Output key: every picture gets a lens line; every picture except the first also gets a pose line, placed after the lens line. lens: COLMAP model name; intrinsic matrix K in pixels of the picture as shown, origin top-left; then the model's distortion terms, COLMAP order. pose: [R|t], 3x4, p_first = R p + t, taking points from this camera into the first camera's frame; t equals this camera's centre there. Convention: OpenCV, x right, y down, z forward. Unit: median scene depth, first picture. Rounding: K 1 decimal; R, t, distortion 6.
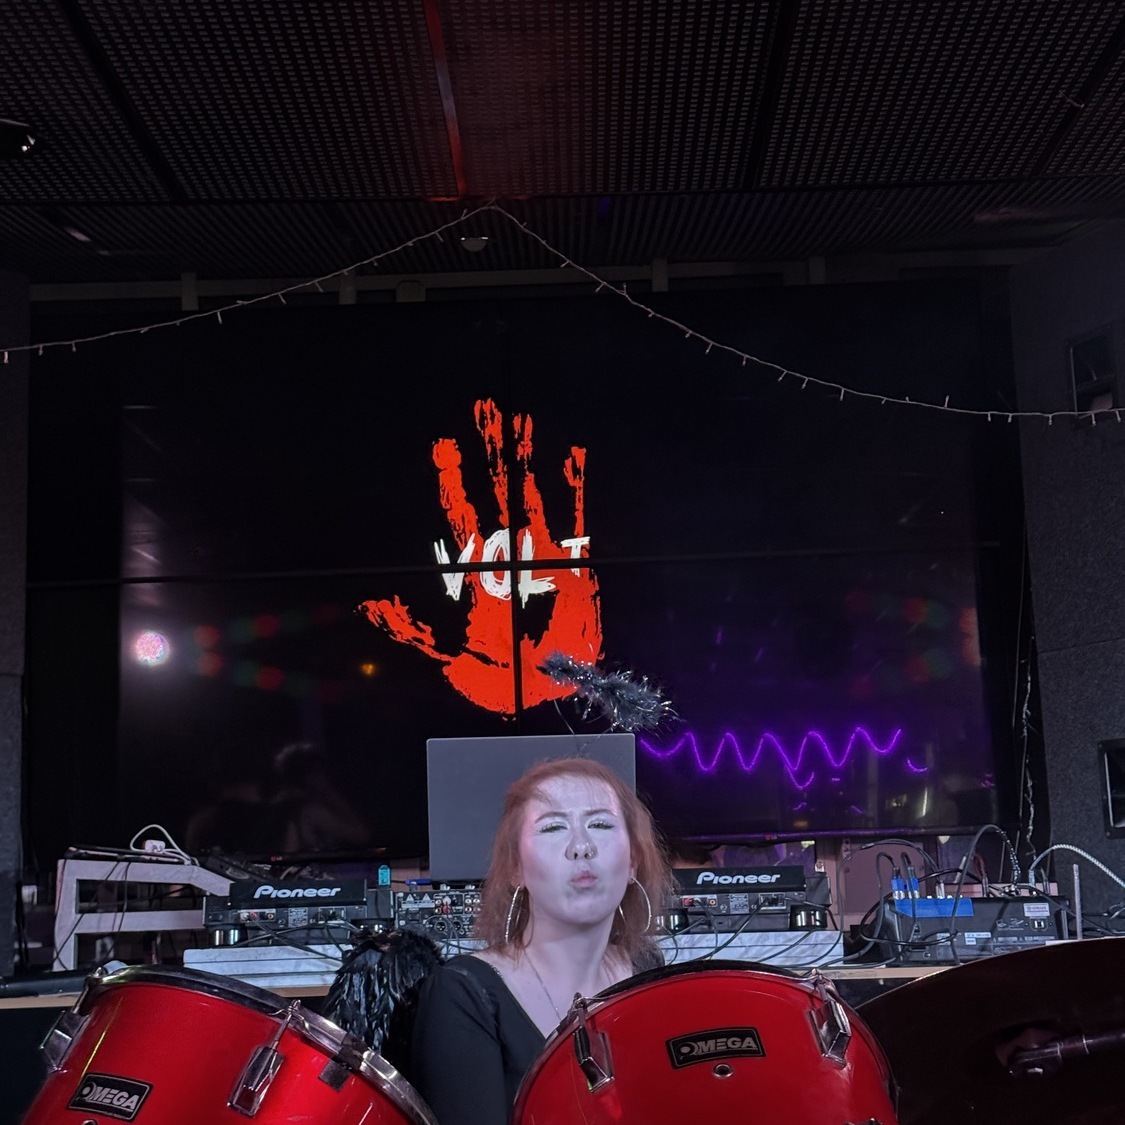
lens RADIAL K [[2064.7, 0, 562.5], [0, 2064.7, 562.5], [0, 0, 1]] dist [0.054239, 0.115333]
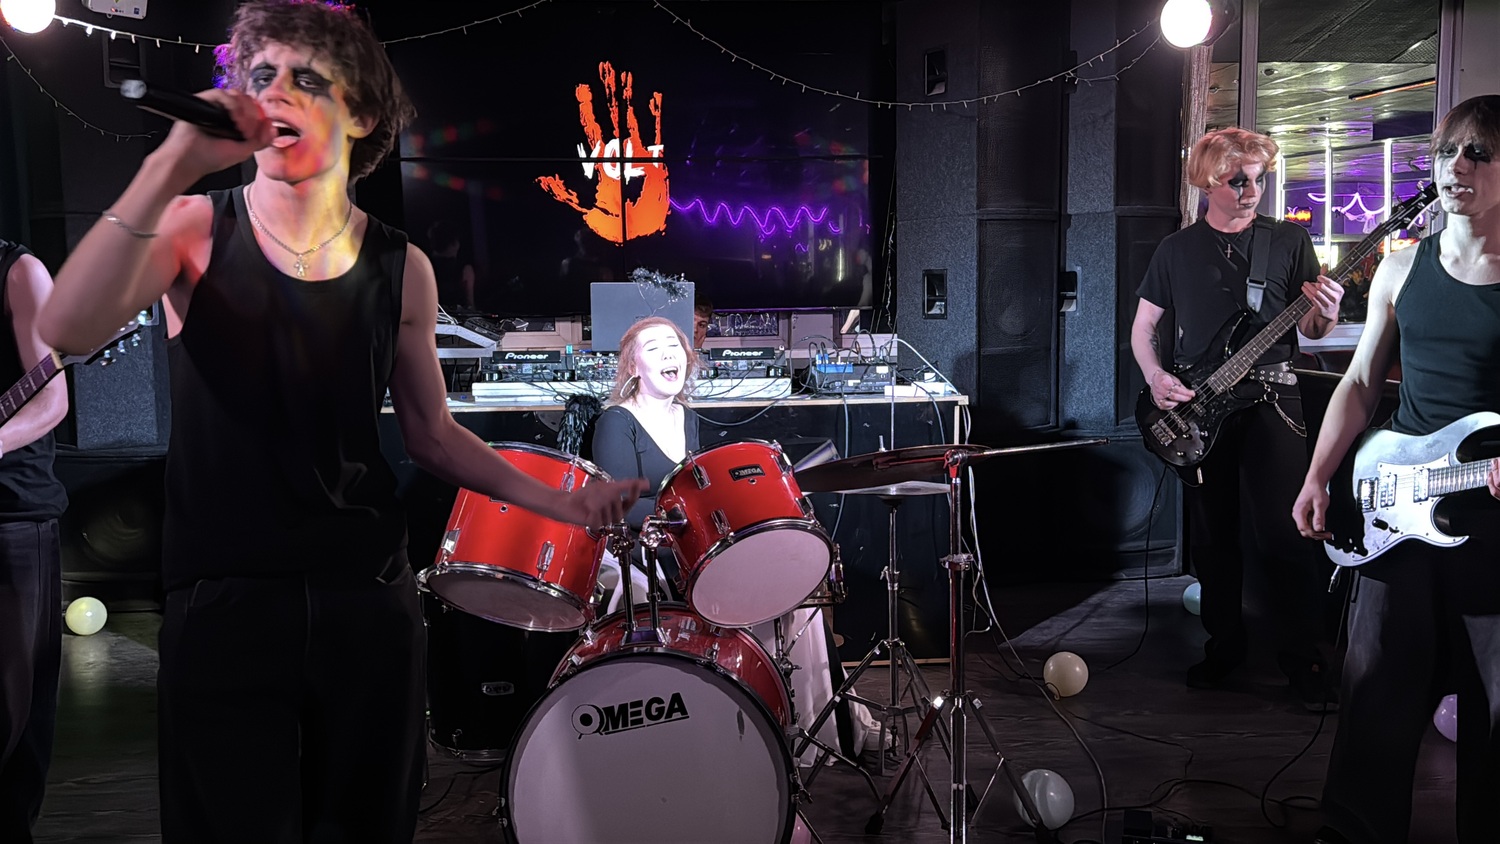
lens RADIAL K [[1521.8, 0, 750.0], [0, 1521.8, 422.0], [0, 0, 1]] dist [-0.004370, -0.005200]
pose [[0.993699, 0.004199, 0.112002, -0.060746], [-0.037539, 0.954051, 0.297285, -0.182485], [-0.105608, -0.299616, 0.948197, -0.362152]]
